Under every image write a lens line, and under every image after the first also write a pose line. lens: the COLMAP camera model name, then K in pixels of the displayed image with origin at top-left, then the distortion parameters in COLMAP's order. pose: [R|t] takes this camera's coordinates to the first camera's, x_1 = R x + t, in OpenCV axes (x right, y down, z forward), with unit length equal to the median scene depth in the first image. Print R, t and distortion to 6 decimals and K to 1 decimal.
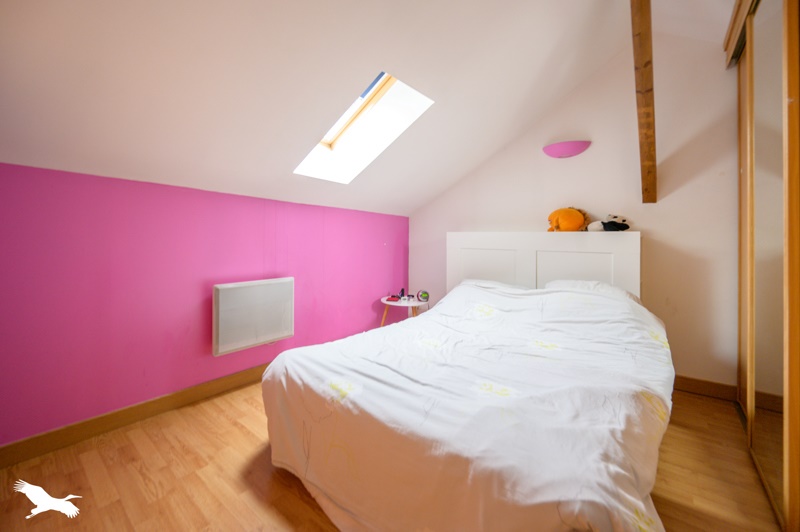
lens RADIAL K [[327.2, 0, 399.7], [0, 327.2, 236.4], [0, 0, 1]] dist [-0.000159, -0.000134]
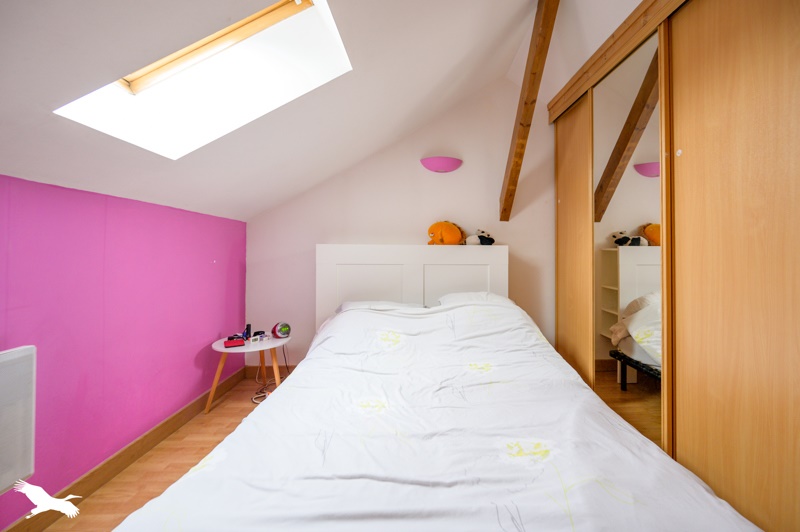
lens RADIAL K [[314.3, 0, 400.2], [0, 314.3, 243.0], [0, 0, 1]] dist [-0.000276, -0.000113]
pose [[0.745374, 0.004062, 0.666634, -0.257152], [-0.000977, 0.999987, -0.005001, -0.015486], [-0.666646, 0.003077, 0.745368, 0.368418]]
